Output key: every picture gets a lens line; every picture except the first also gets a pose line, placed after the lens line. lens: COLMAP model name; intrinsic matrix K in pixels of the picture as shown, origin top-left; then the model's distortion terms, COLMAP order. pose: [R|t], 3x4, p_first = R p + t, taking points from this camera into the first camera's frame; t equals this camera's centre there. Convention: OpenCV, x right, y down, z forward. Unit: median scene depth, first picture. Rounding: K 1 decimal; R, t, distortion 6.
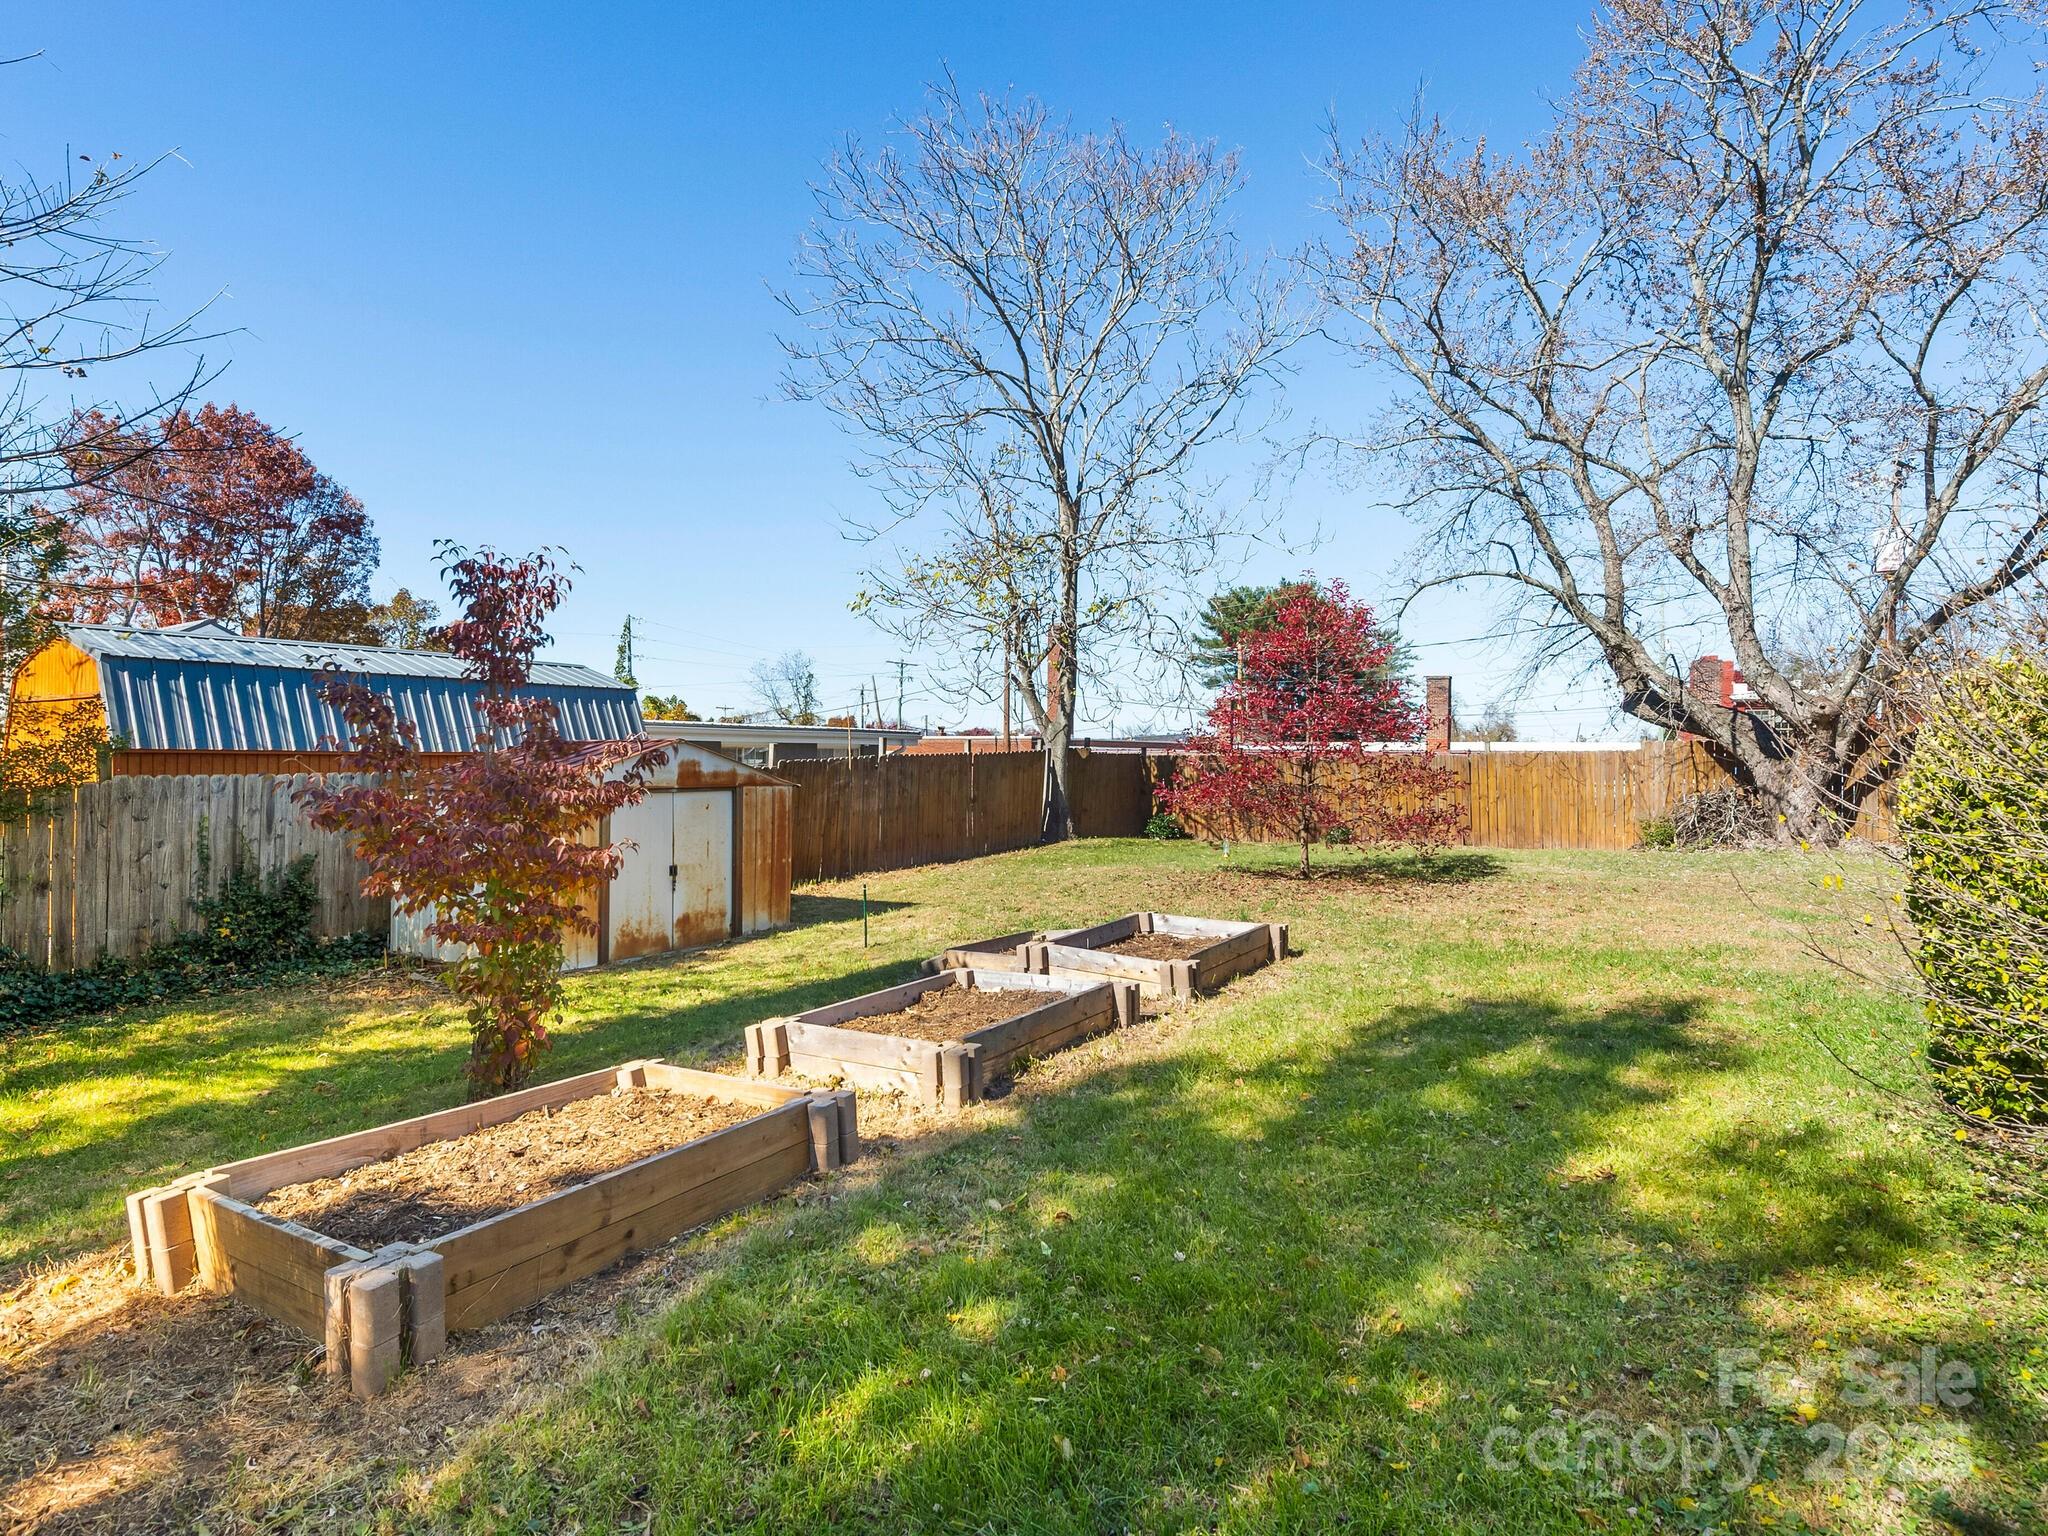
lens RADIAL K [[1446.3, 0, 1025.3], [0, 1446.3, 764.2], [0, 0, 1]] dist [0.002342, 0.001561]
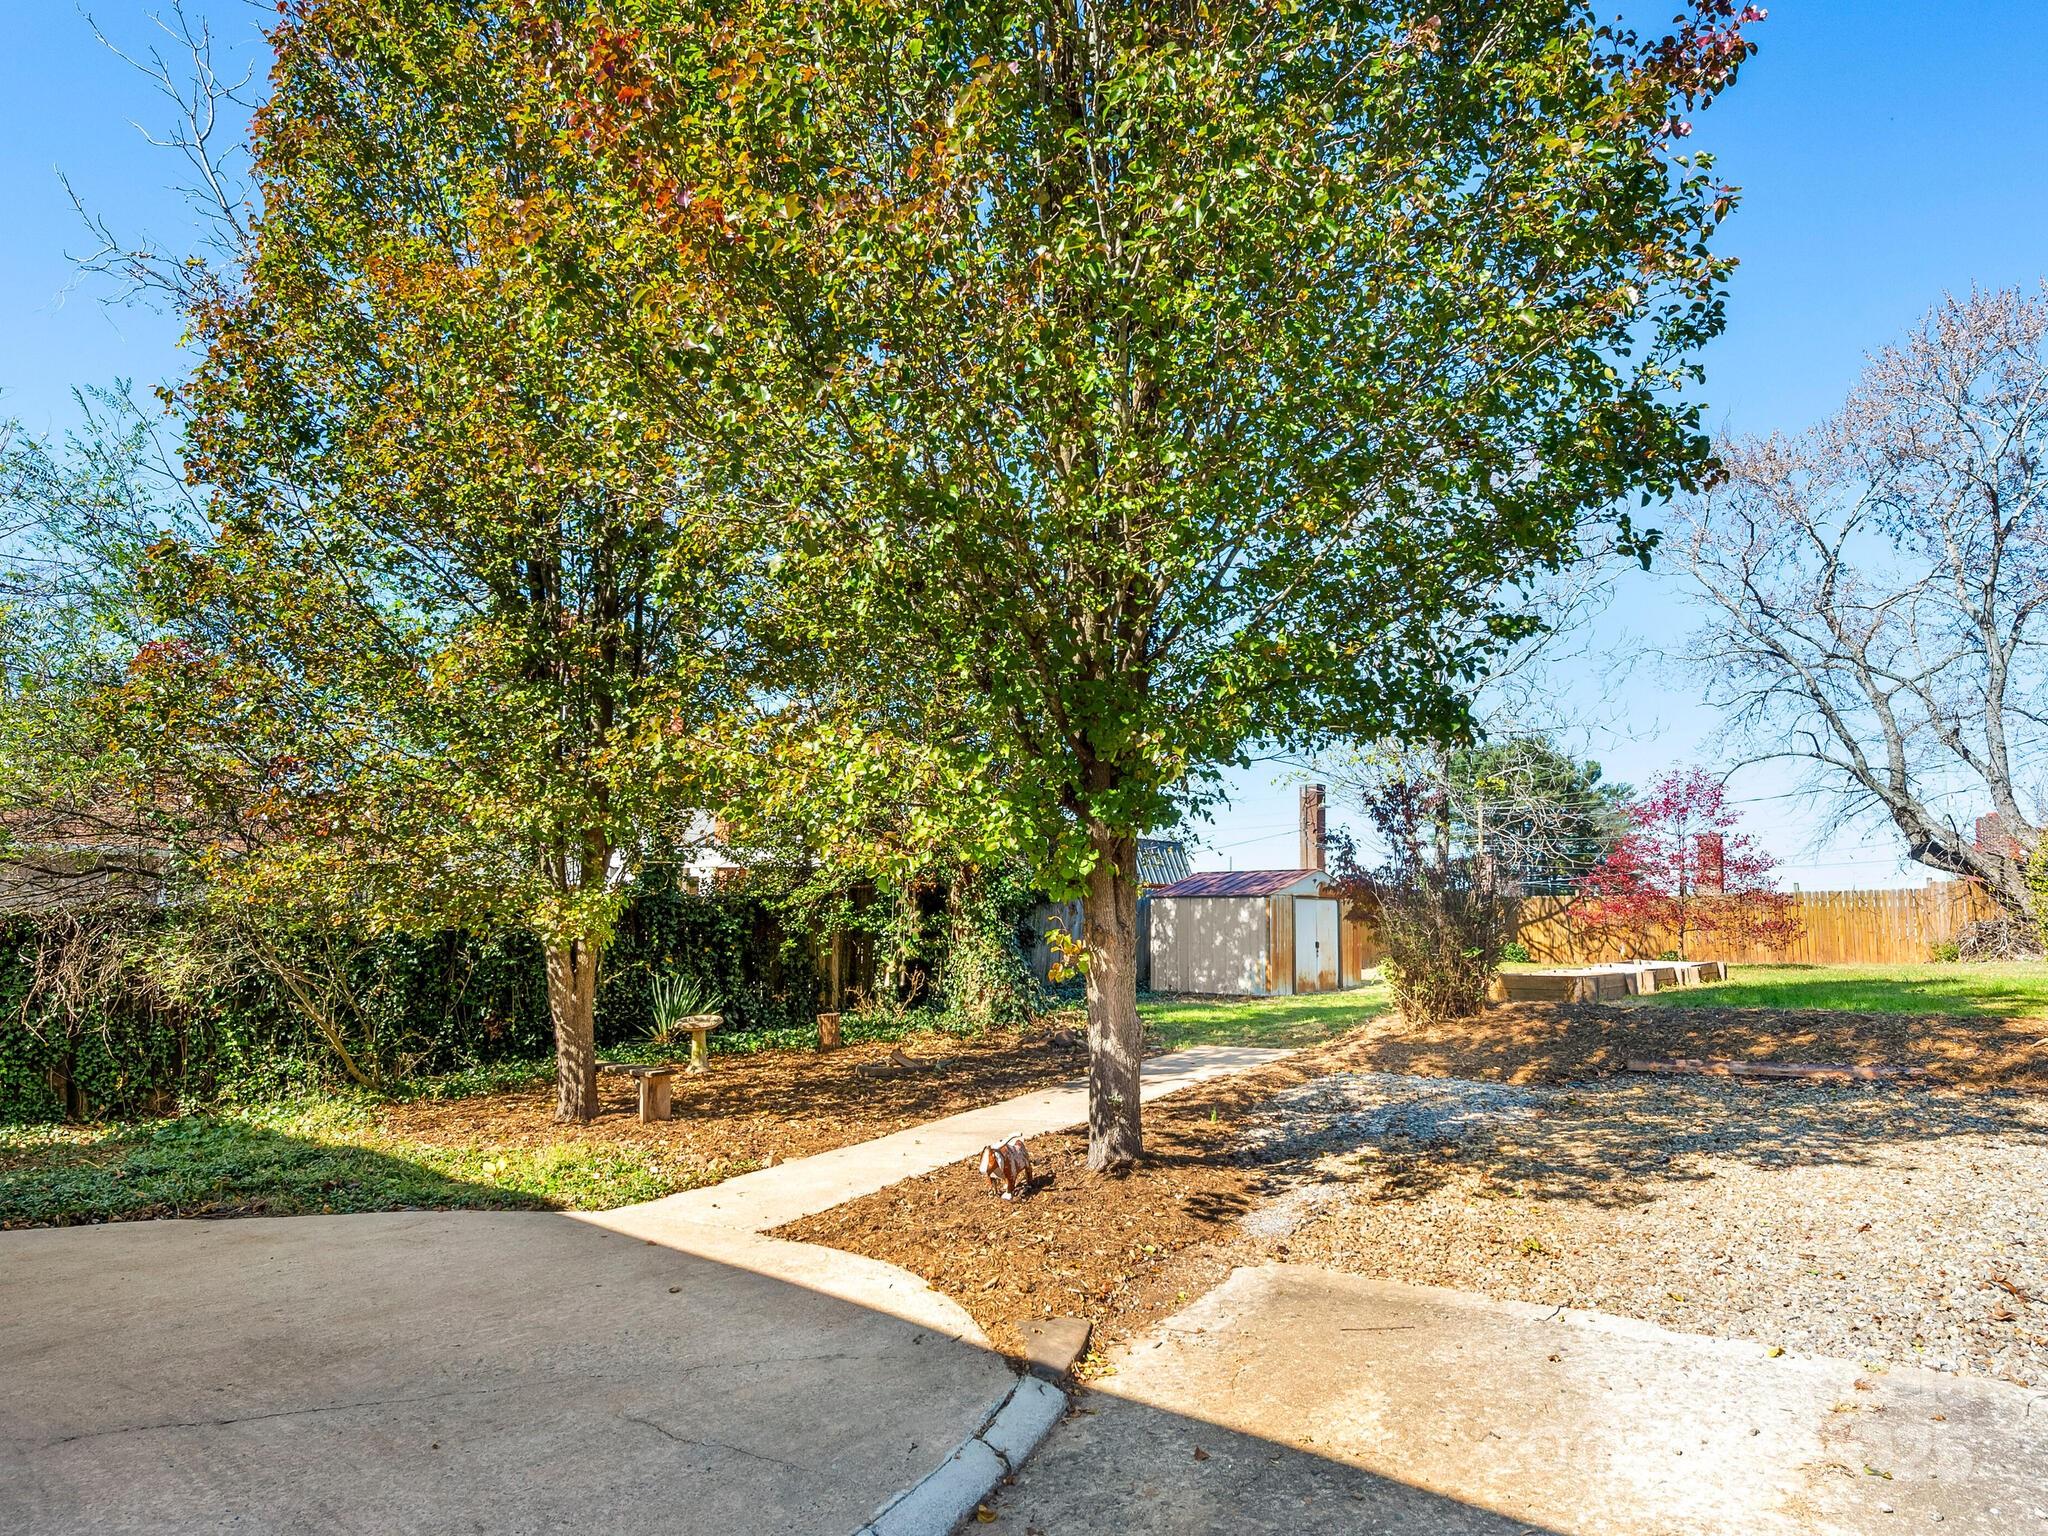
lens RADIAL K [[1446.3, 0, 1022.5], [0, 1446.3, 768.9], [0, 0, 1]] dist [0.002342, 0.001561]
pose [[0.988118, -0.008863, -0.153442, -0.172121], [-0.007510, 0.994359, -0.105797, 0.026866], [0.153515, 0.105692, 0.982478, -0.402608]]
